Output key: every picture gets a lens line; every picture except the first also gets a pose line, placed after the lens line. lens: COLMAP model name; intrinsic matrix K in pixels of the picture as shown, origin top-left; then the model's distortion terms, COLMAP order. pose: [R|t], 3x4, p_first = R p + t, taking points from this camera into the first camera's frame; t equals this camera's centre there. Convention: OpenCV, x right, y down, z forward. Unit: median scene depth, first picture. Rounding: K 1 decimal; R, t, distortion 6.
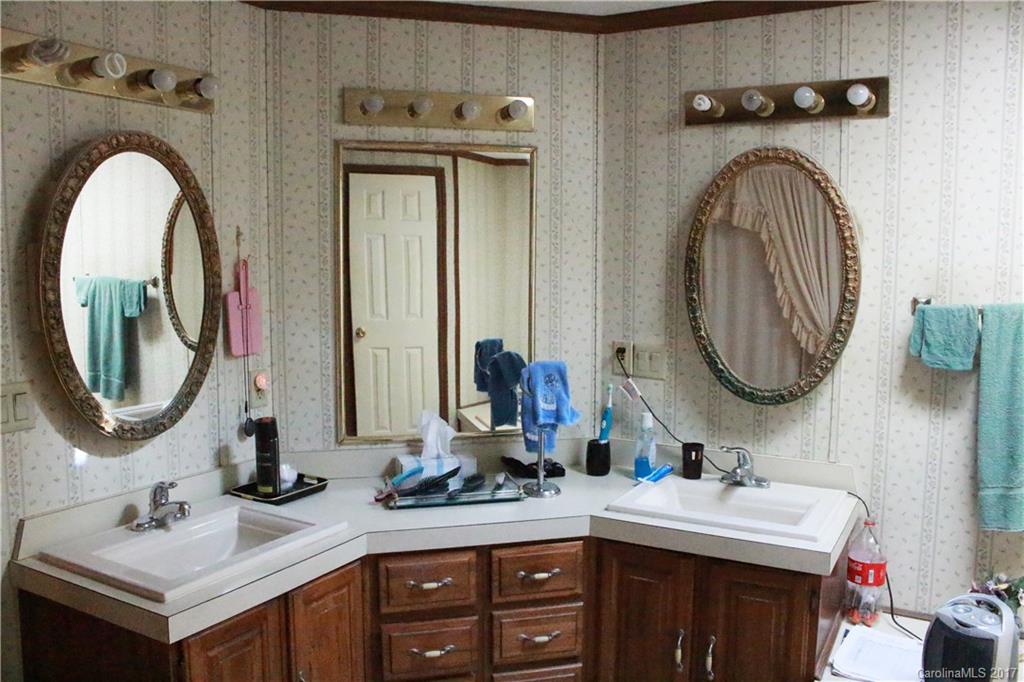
lens RADIAL K [[882.0, 0, 512.0], [0, 882.0, 341.0], [0, 0, 1]] dist [-0.001447, -0.003987]
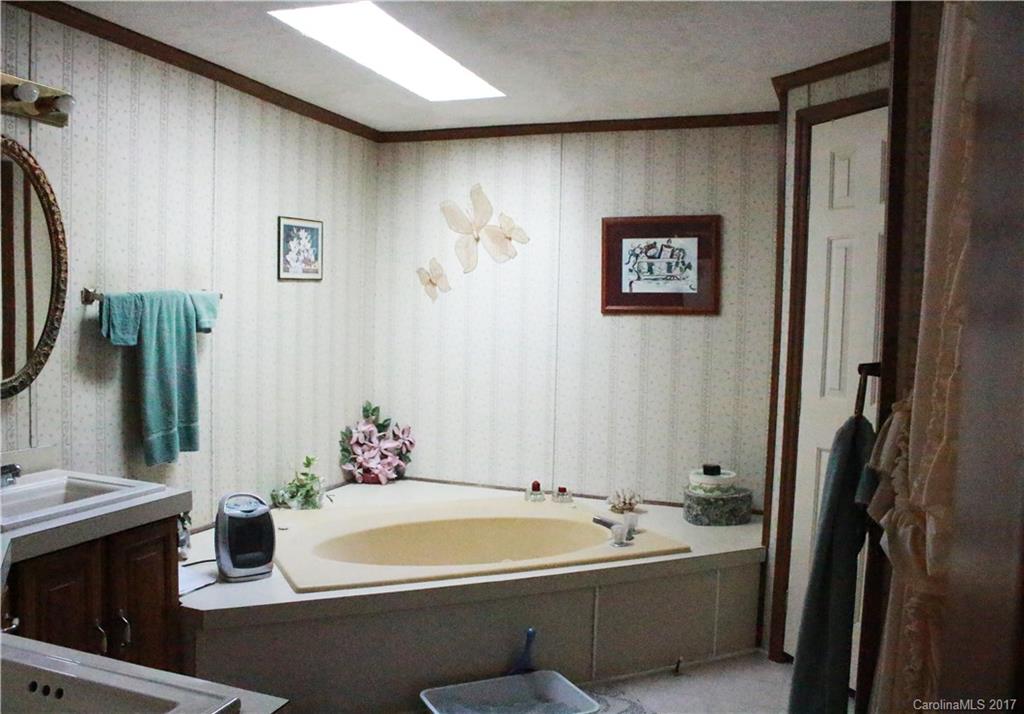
lens RADIAL K [[862.5, 0, 512.0], [0, 862.5, 357.0], [0, 0, 1]] dist [-0.013669, -0.008789]
pose [[-0.130612, -0.062031, 0.989491, -0.747895], [0.077932, 0.994310, 0.072620, 0.002695], [-0.988366, 0.086598, -0.125034, 0.596118]]
